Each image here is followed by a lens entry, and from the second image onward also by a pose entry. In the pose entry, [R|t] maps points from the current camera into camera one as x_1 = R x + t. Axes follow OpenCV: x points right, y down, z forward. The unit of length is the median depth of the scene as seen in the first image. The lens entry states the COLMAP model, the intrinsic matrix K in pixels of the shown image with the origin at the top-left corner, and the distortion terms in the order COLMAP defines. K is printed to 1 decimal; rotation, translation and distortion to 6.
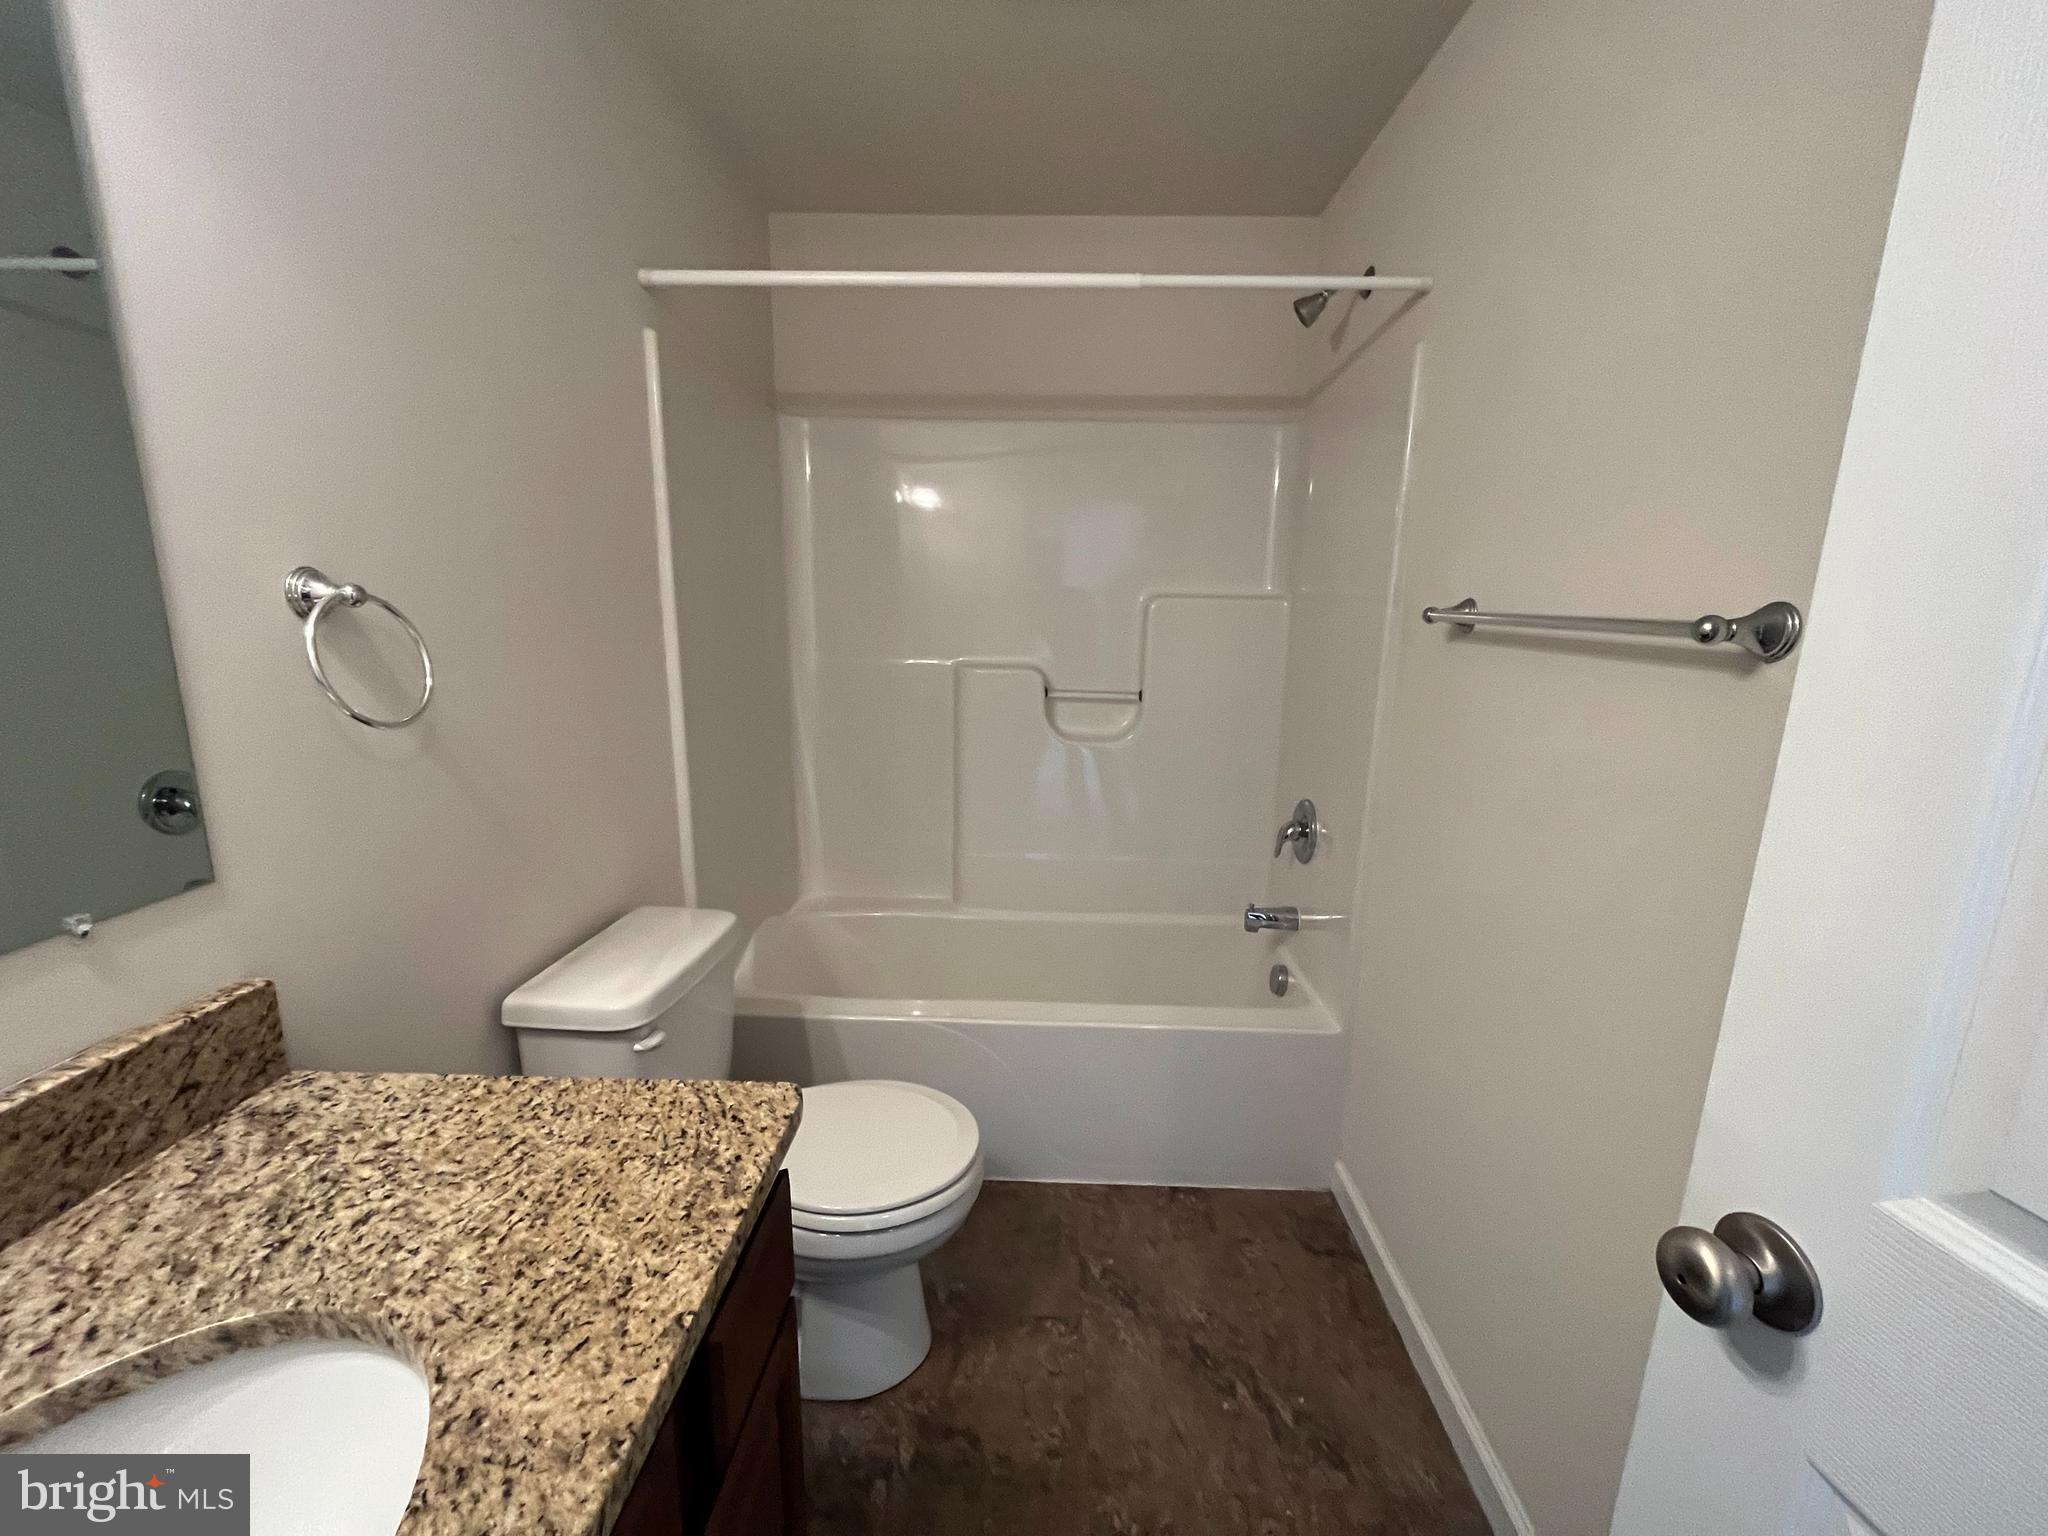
lens RADIAL K [[815.9, 0, 1024.1], [0, 815.9, 763.8], [0, 0, 1]] dist [-0.003083, -0.000043]
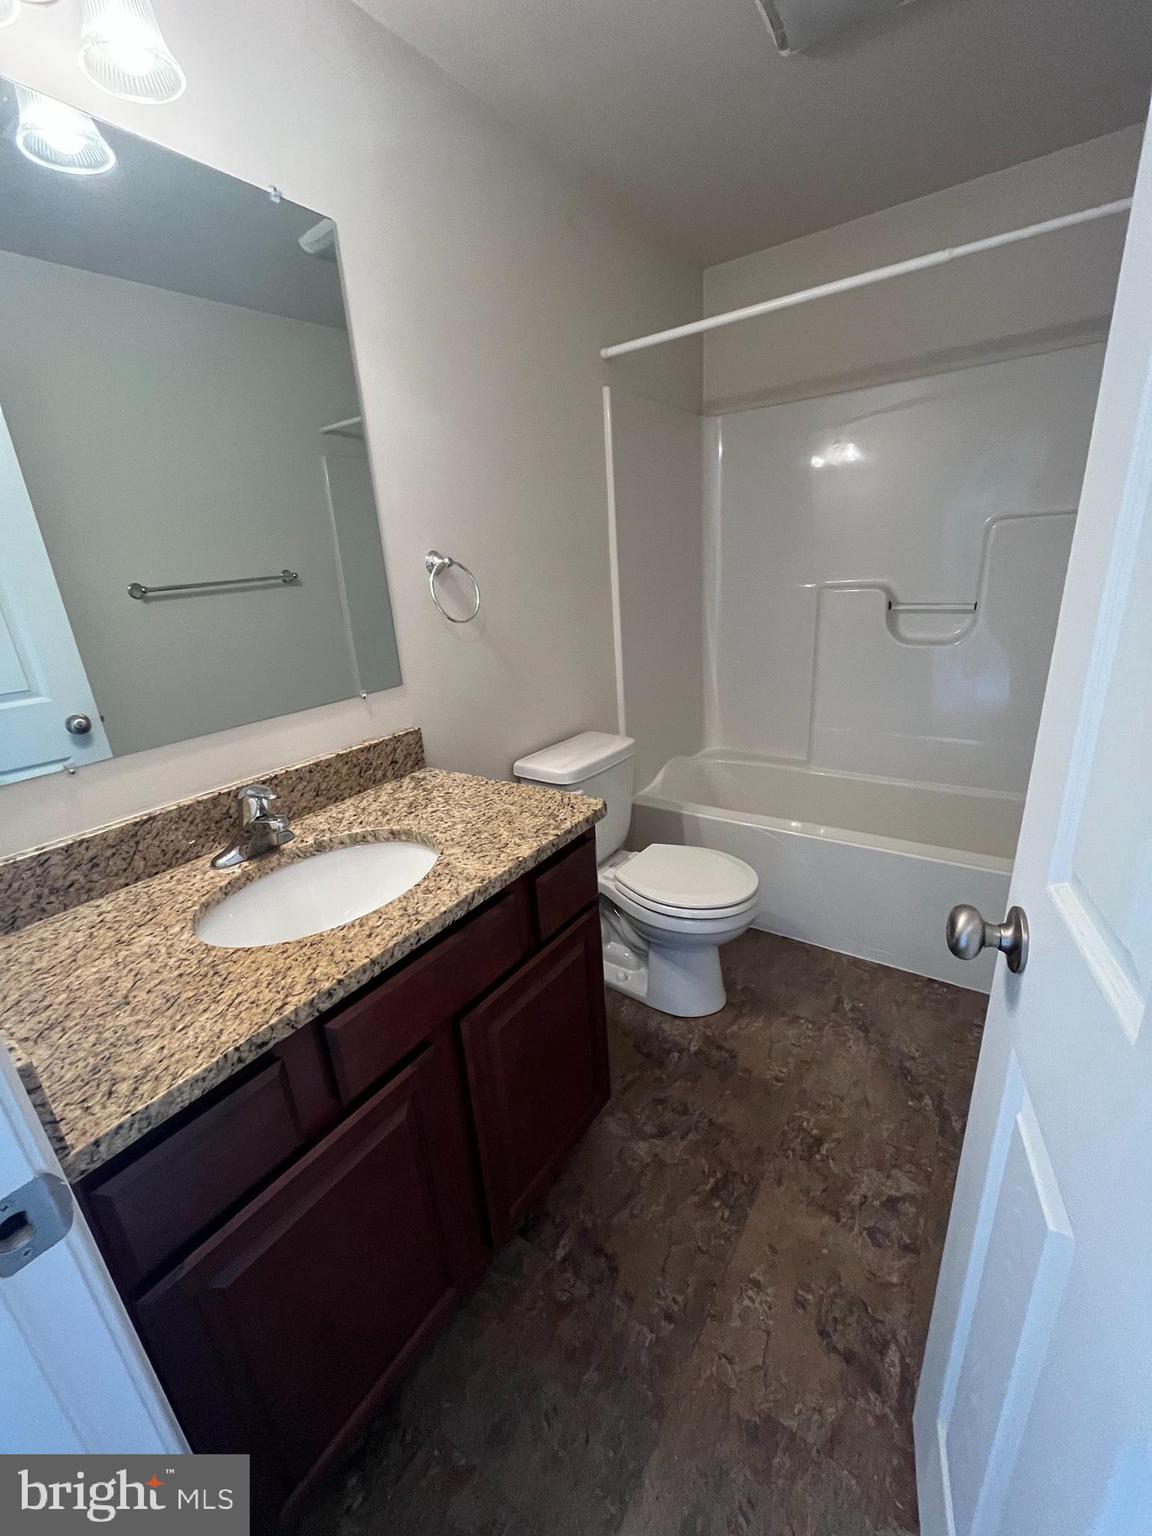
lens RADIAL K [[617.5, 0, 579.1], [0, 617.5, 757.4], [0, 0, 1]] dist [-0.000414, -0.001743]
pose [[0.833008, 0.099069, -0.544320, 0.512317], [-0.029988, 0.990476, 0.134378, 0.096503], [0.552448, -0.095615, 0.828045, -0.290064]]
